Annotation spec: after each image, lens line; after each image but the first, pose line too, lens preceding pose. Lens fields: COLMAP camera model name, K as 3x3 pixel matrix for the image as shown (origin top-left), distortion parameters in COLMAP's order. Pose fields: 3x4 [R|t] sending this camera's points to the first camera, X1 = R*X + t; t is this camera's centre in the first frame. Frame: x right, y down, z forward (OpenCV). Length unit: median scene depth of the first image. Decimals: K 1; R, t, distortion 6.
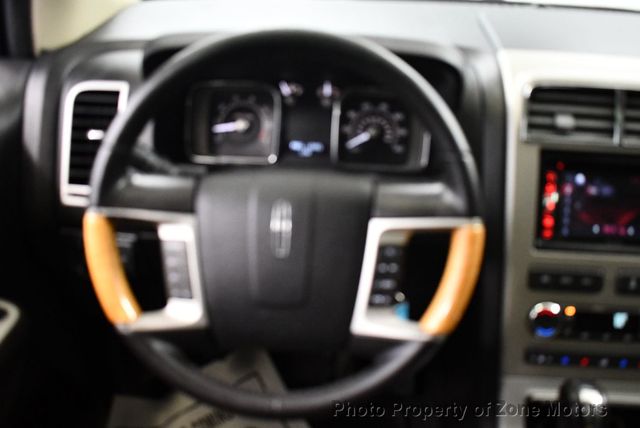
lens RADIAL K [[650.0, 0, 319.2], [0, 650.0, 212.5], [0, 0, 1]] dist [-0.089848, 0.000000]
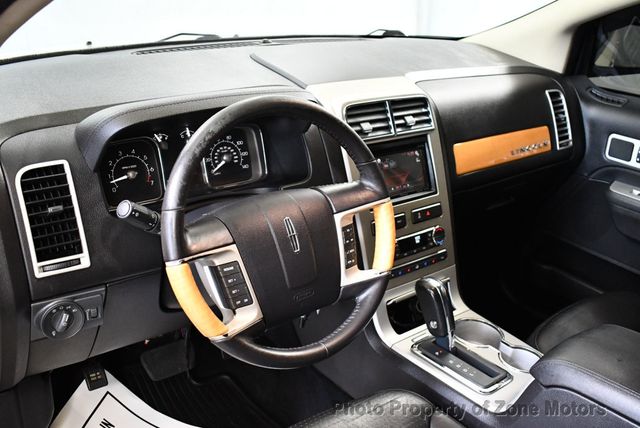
lens RADIAL K [[650.0, 0, 321.1], [0, 650.0, 207.4], [0, 0, 1]] dist [-0.089848, 0.000000]
pose [[0.742085, -0.242264, 0.624994, -0.729448], [0.236244, 0.967100, 0.094369, -0.125656], [-0.627294, 0.077621, 0.774904, -0.144007]]
